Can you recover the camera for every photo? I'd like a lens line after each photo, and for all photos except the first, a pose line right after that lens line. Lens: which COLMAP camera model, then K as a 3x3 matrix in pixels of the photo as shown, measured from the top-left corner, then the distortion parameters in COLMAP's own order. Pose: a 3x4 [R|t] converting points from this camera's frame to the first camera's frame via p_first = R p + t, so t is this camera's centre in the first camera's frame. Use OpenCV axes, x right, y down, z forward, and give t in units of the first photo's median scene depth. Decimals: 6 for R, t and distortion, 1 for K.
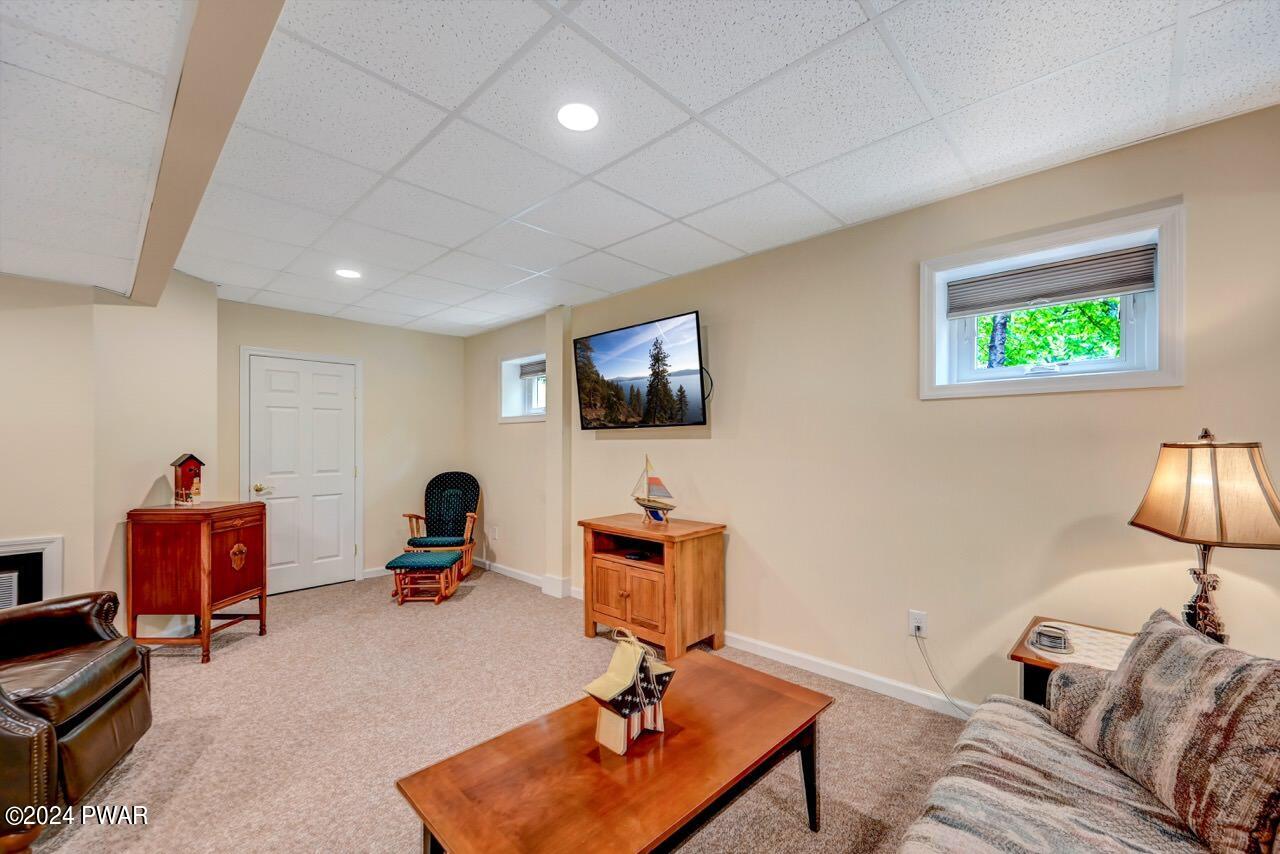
lens RADIAL K [[514.6, 0, 639.5], [0, 514.6, 445.8], [0, 0, 1]] dist [-0.000234, -0.000001]
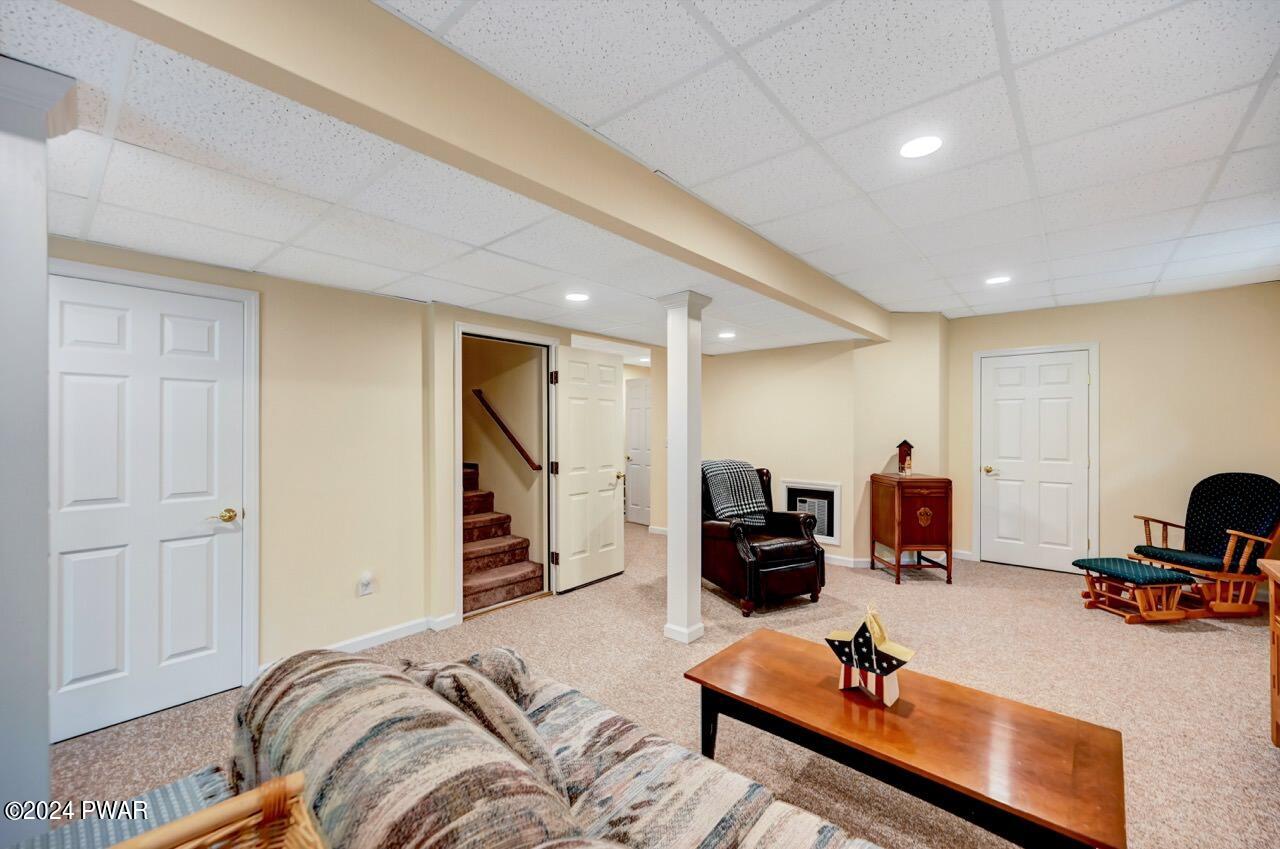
lens RADIAL K [[503.9, 0, 640.0], [0, 503.9, 424.5], [0, 0, 1]] dist [0.000597, 0.000014]
pose [[0.045924, -0.003608, -0.998938, 0.474789], [-0.002373, 0.999990, -0.003721, -0.018680], [0.998942, 0.002541, 0.045915, 0.181237]]
